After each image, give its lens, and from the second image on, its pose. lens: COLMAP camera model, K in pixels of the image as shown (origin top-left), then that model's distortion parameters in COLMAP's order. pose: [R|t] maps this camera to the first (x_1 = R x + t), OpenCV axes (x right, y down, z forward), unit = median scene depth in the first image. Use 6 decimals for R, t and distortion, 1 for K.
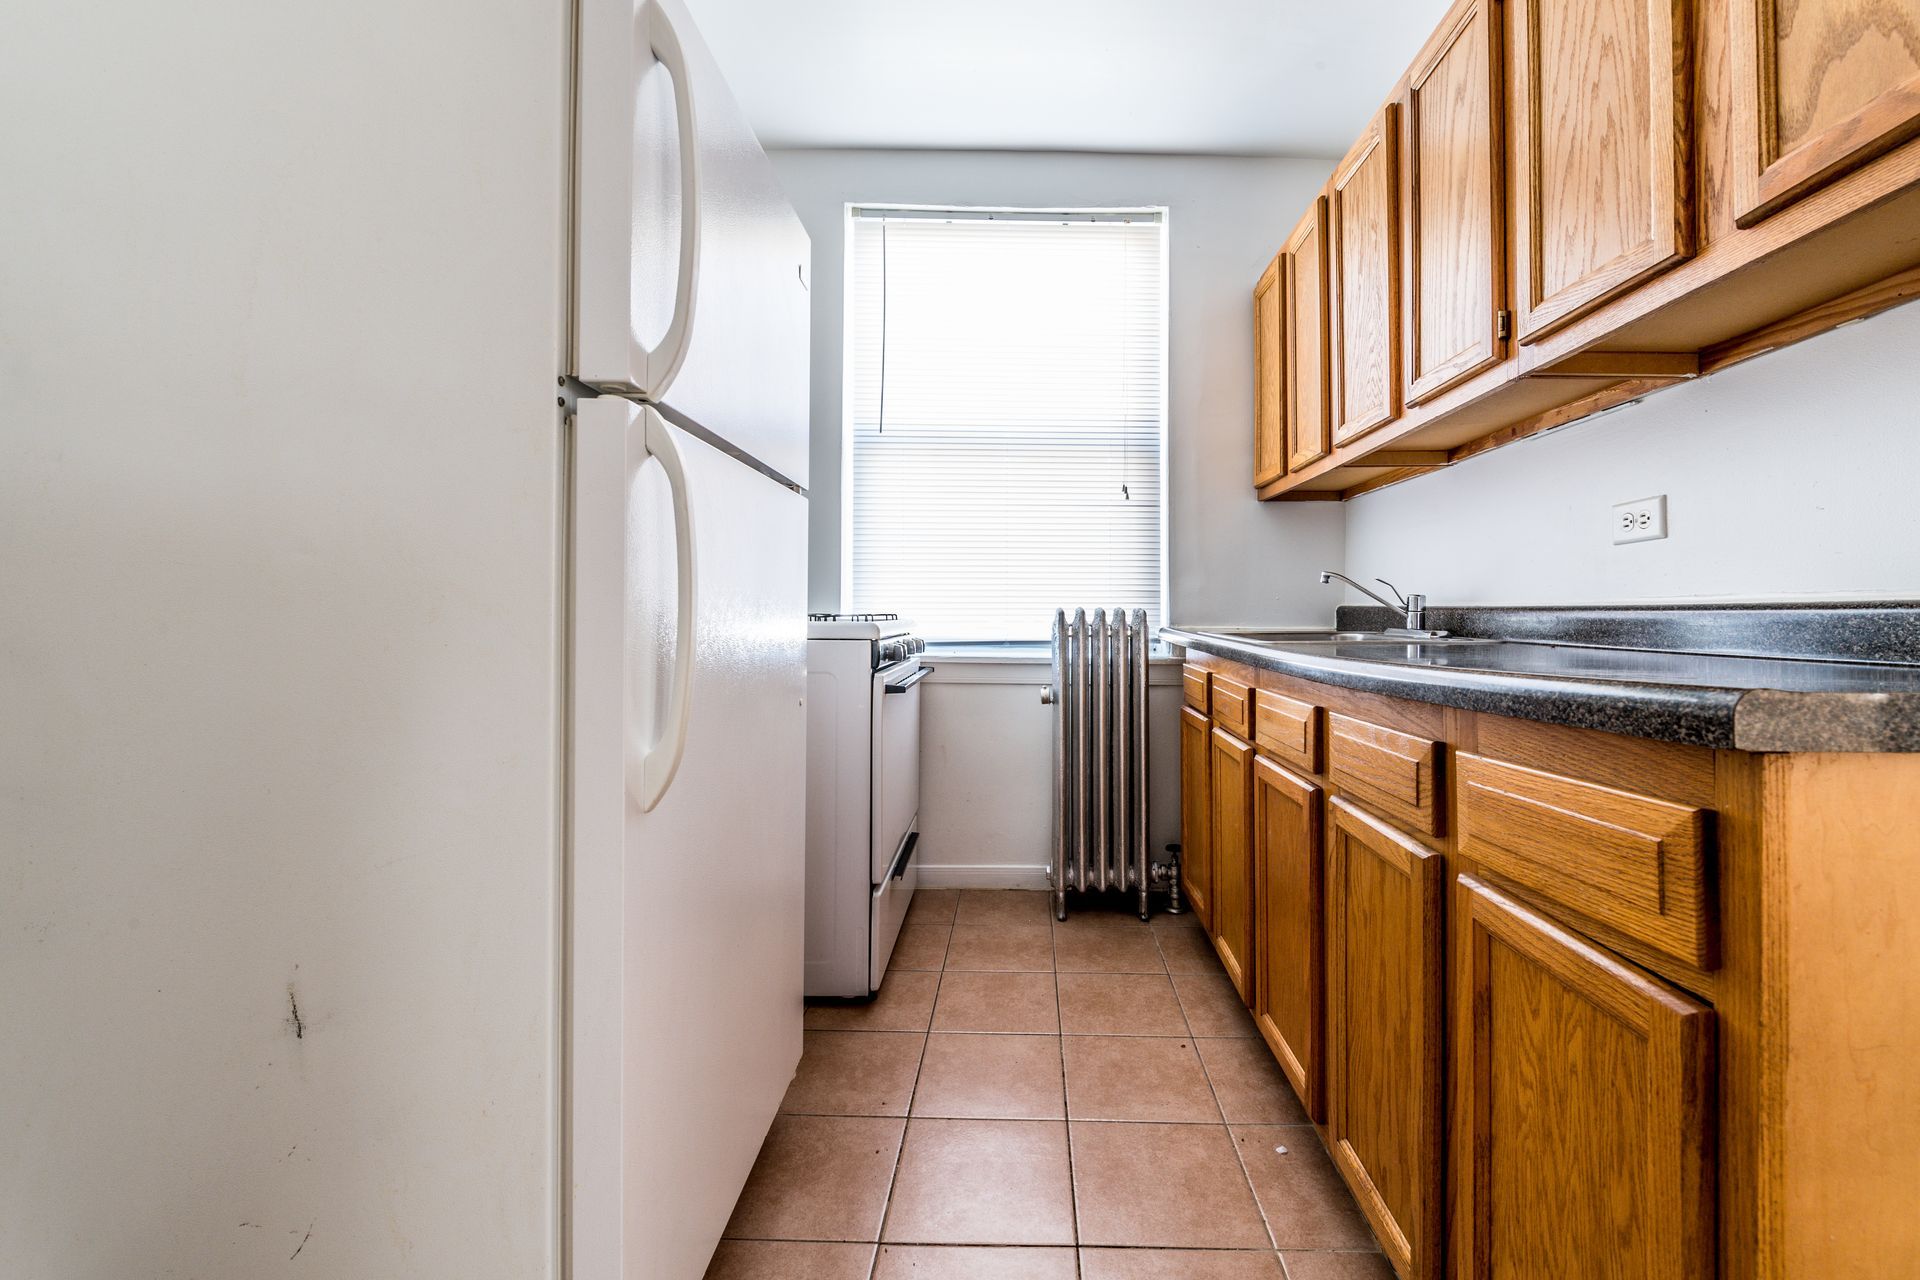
lens RADIAL K [[788.5, 0, 1034.6], [0, 788.5, 605.6], [0, 0, 1]] dist [0.003903, -0.006585]
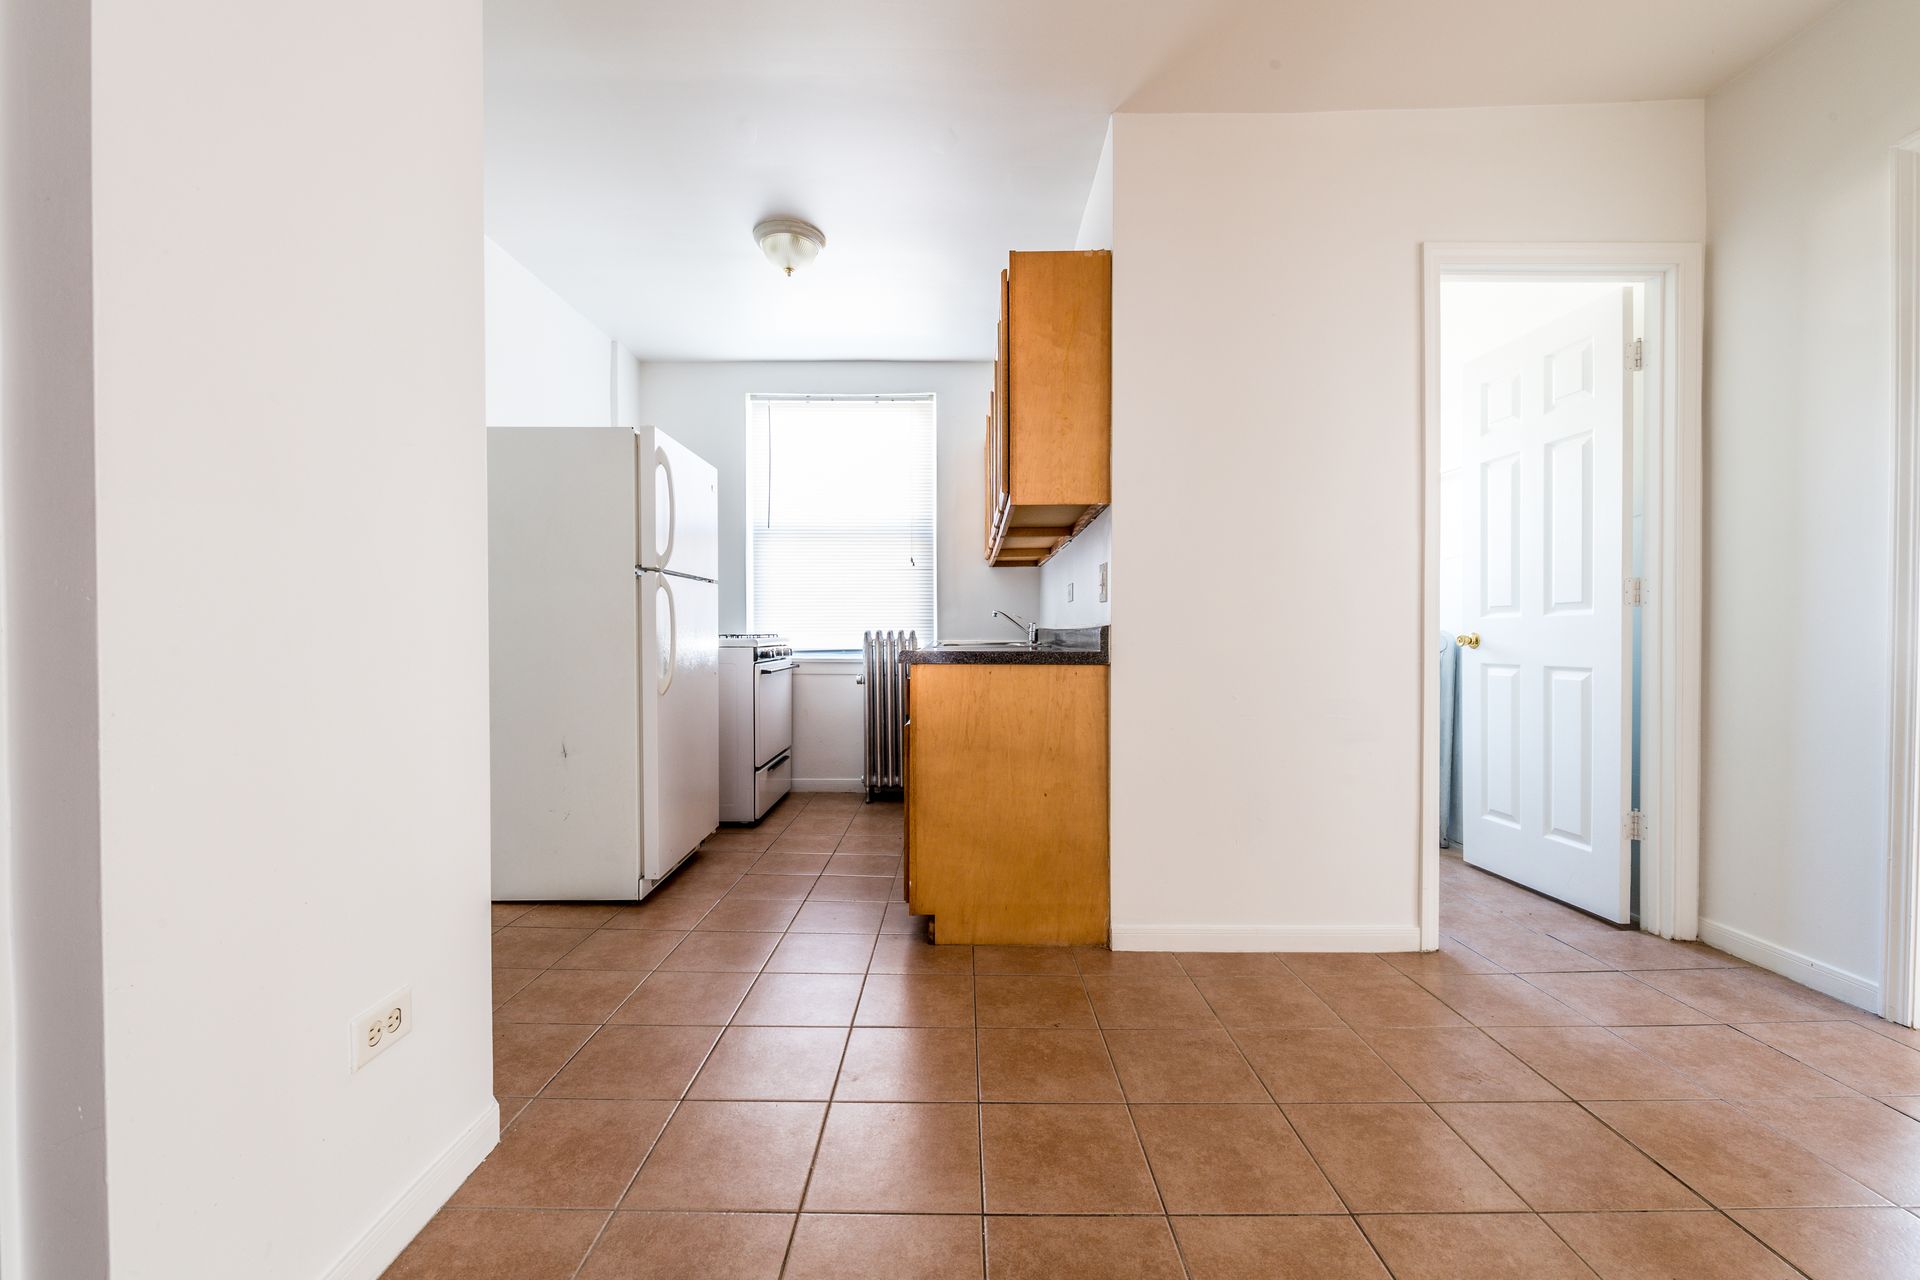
lens RADIAL K [[769.3, 0, 954.4], [0, 769.3, 646.5], [0, 0, 1]] dist [0.004441, -0.006096]
pose [[0.999705, -0.005310, -0.023704, 0.274373], [0.005993, 0.999566, 0.028844, -0.009673], [0.023541, -0.028978, 0.999303, -0.742068]]
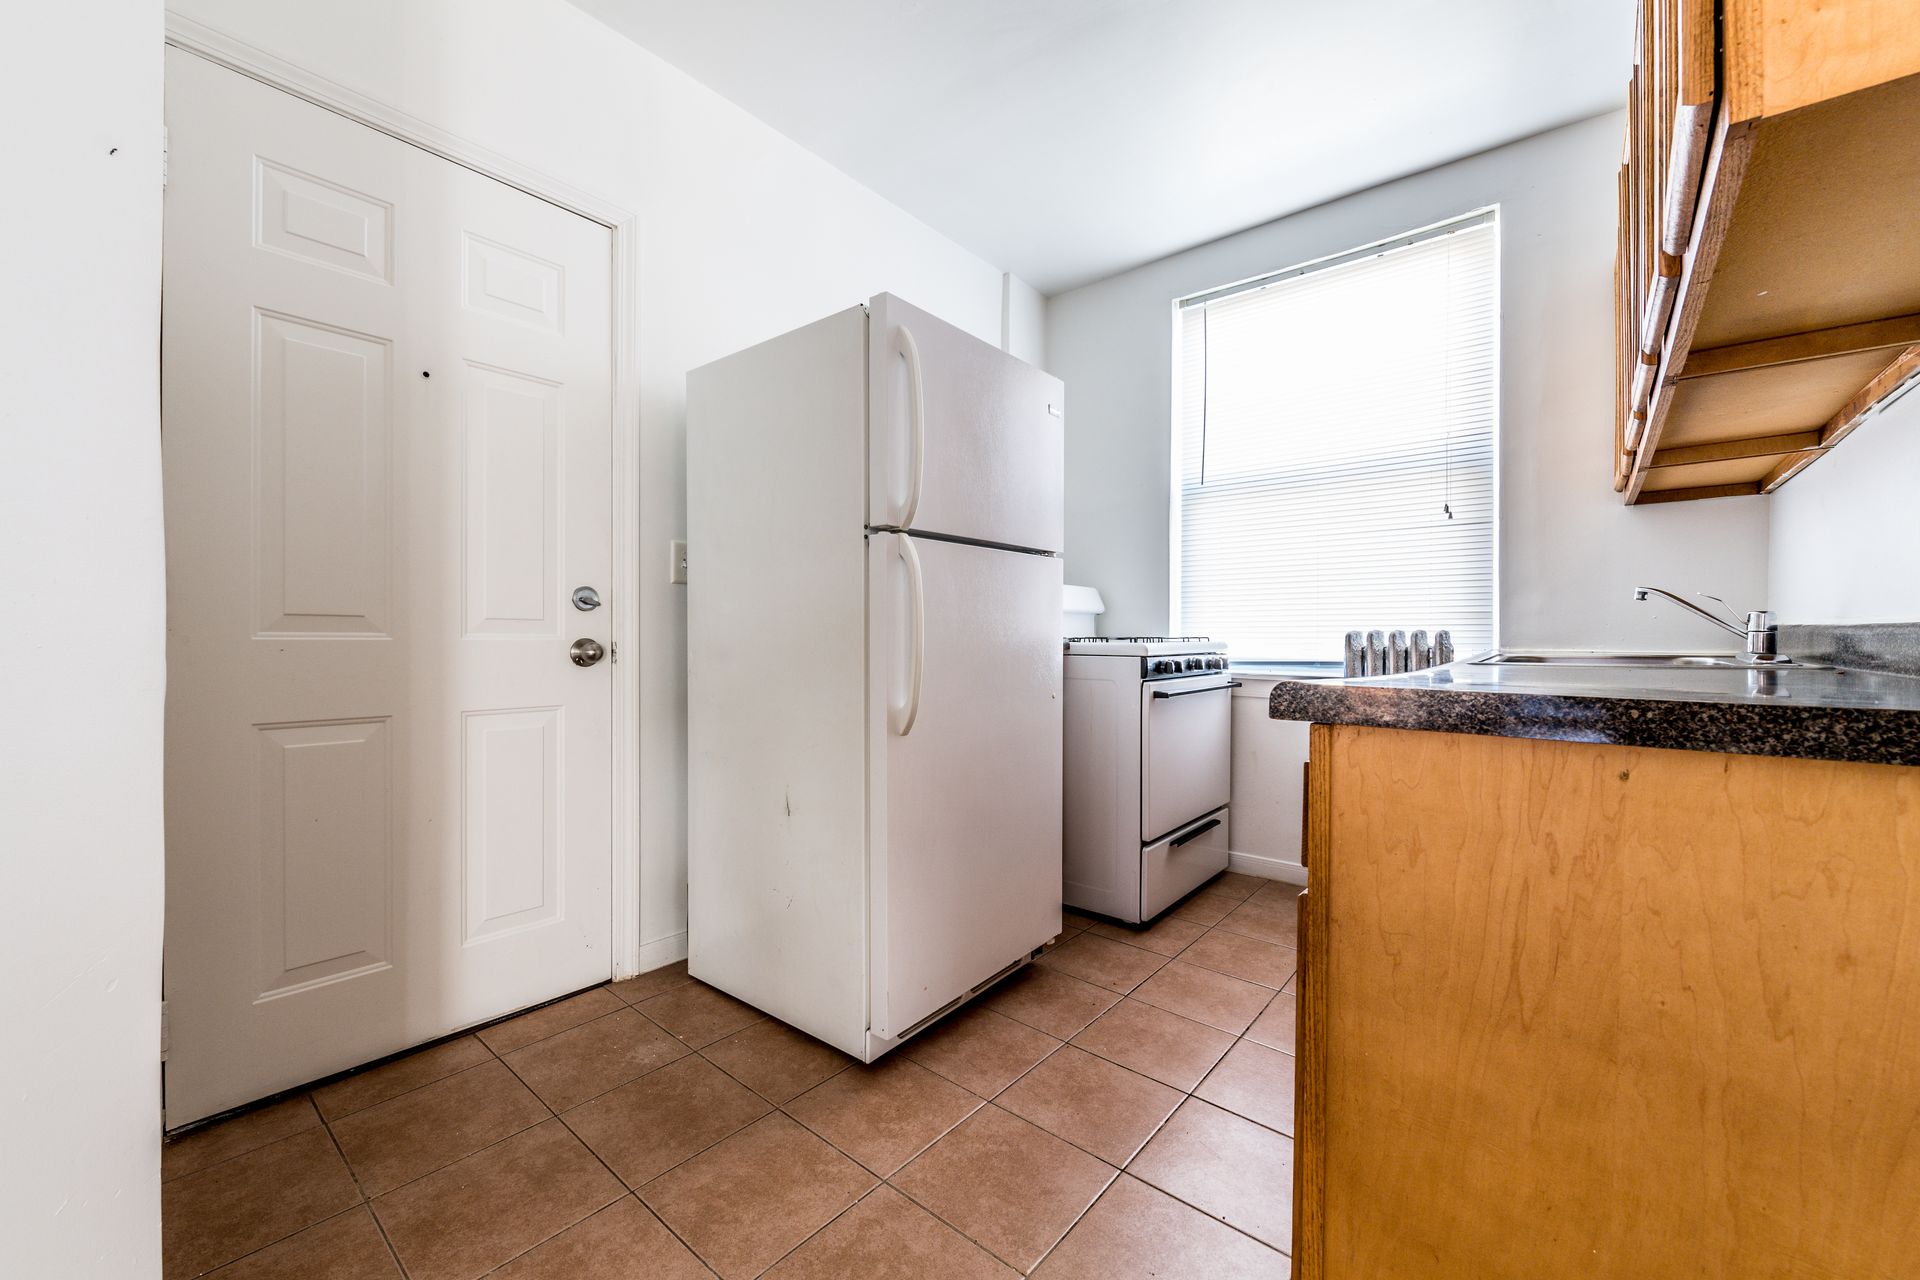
lens RADIAL K [[753.8, 0, 951.9], [0, 753.8, 640.9], [0, 0, 1]] dist [0.002139, -0.005454]
pose [[0.758784, 0.000091, -0.651342, 0.289316], [0.009575, 0.999890, 0.011295, -0.000018], [0.651272, -0.014807, 0.758700, -0.125893]]
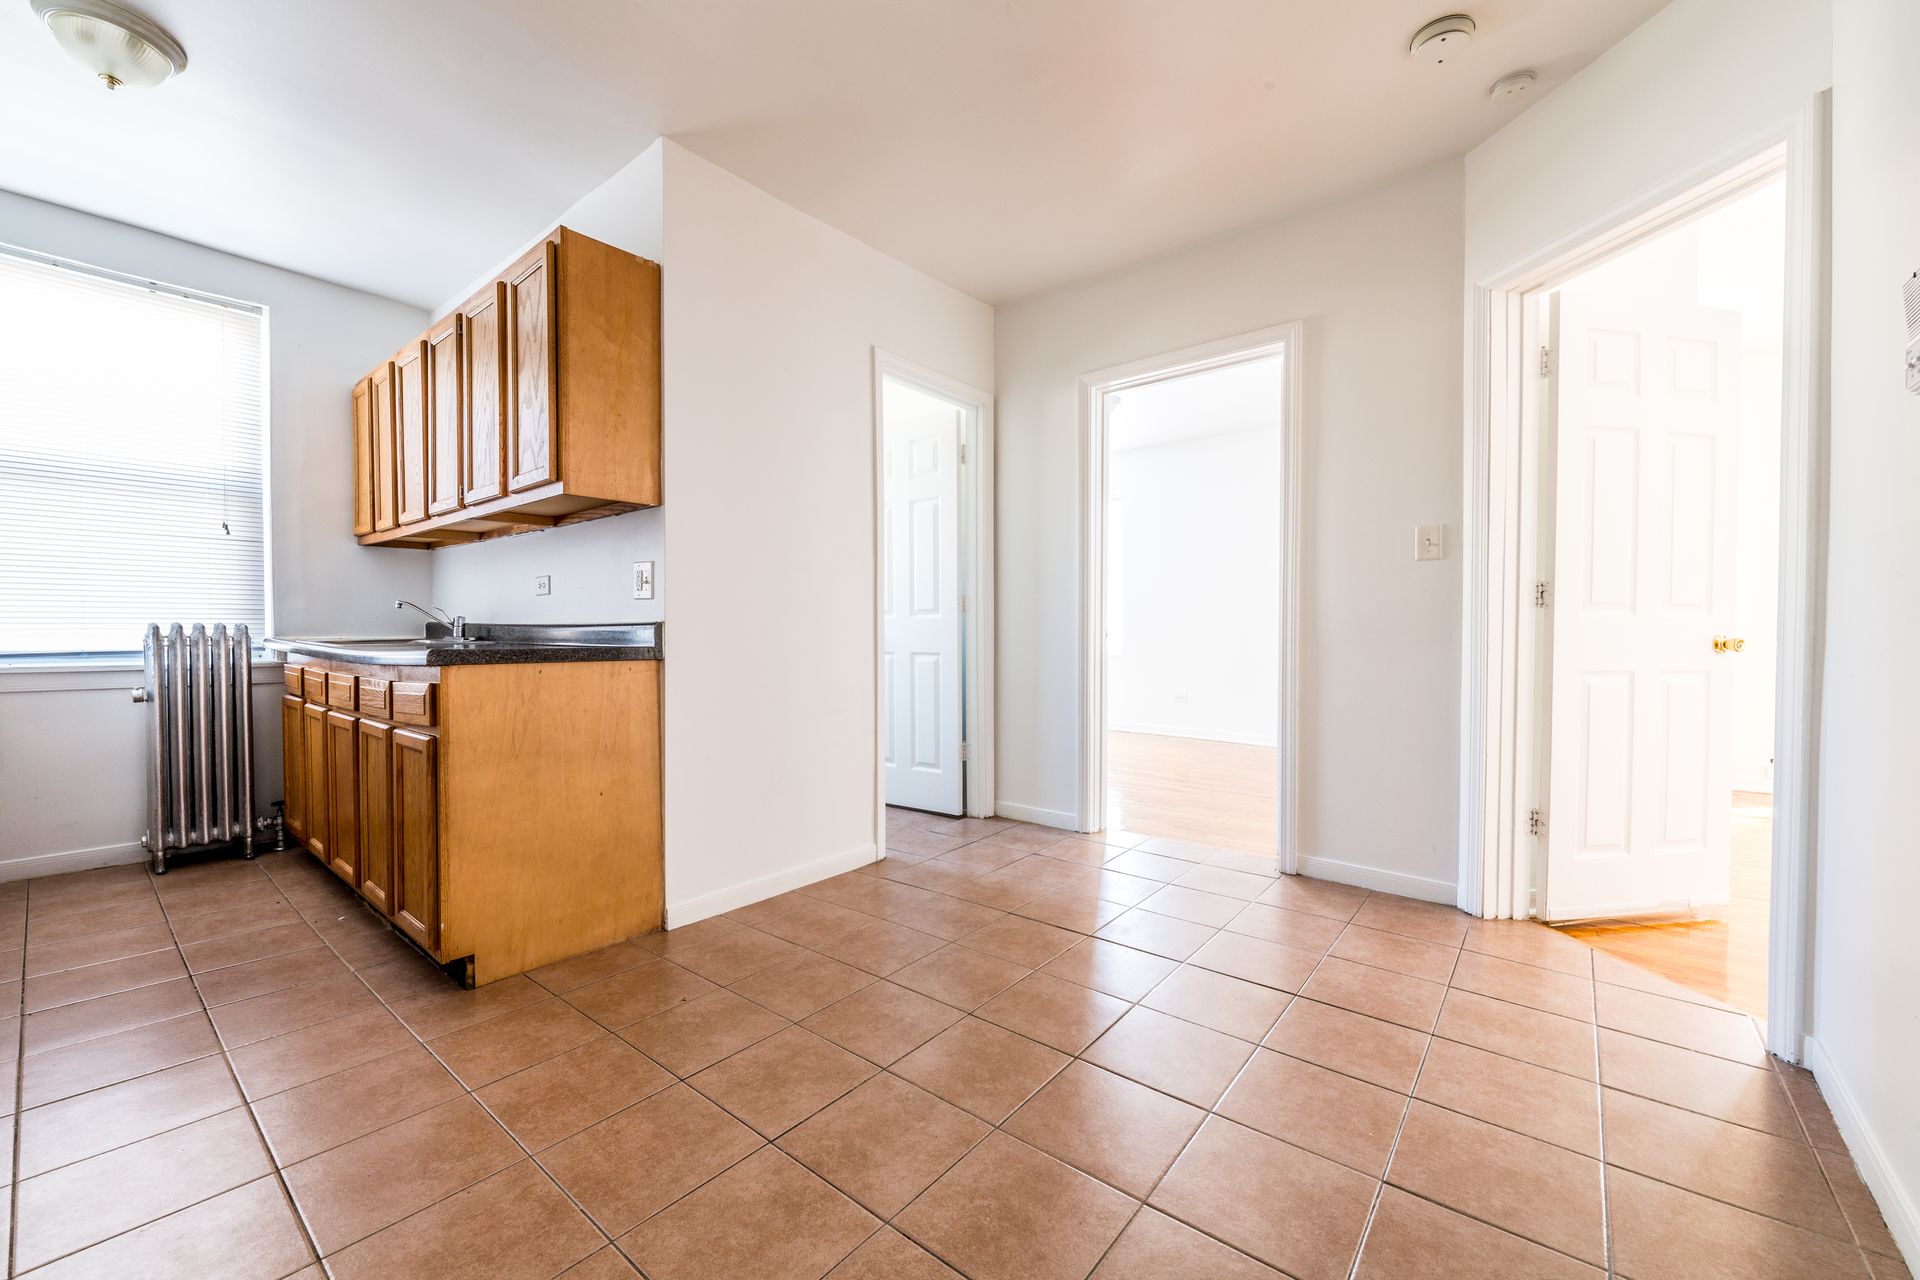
lens RADIAL K [[753.8, 0, 951.9], [0, 753.8, 640.9], [0, 0, 1]] dist [0.002139, -0.005454]
pose [[0.643724, -0.014667, 0.765117, -0.062044], [-0.009379, 0.999590, 0.027053, -0.012633], [-0.765201, -0.024591, 0.643322, -0.703315]]
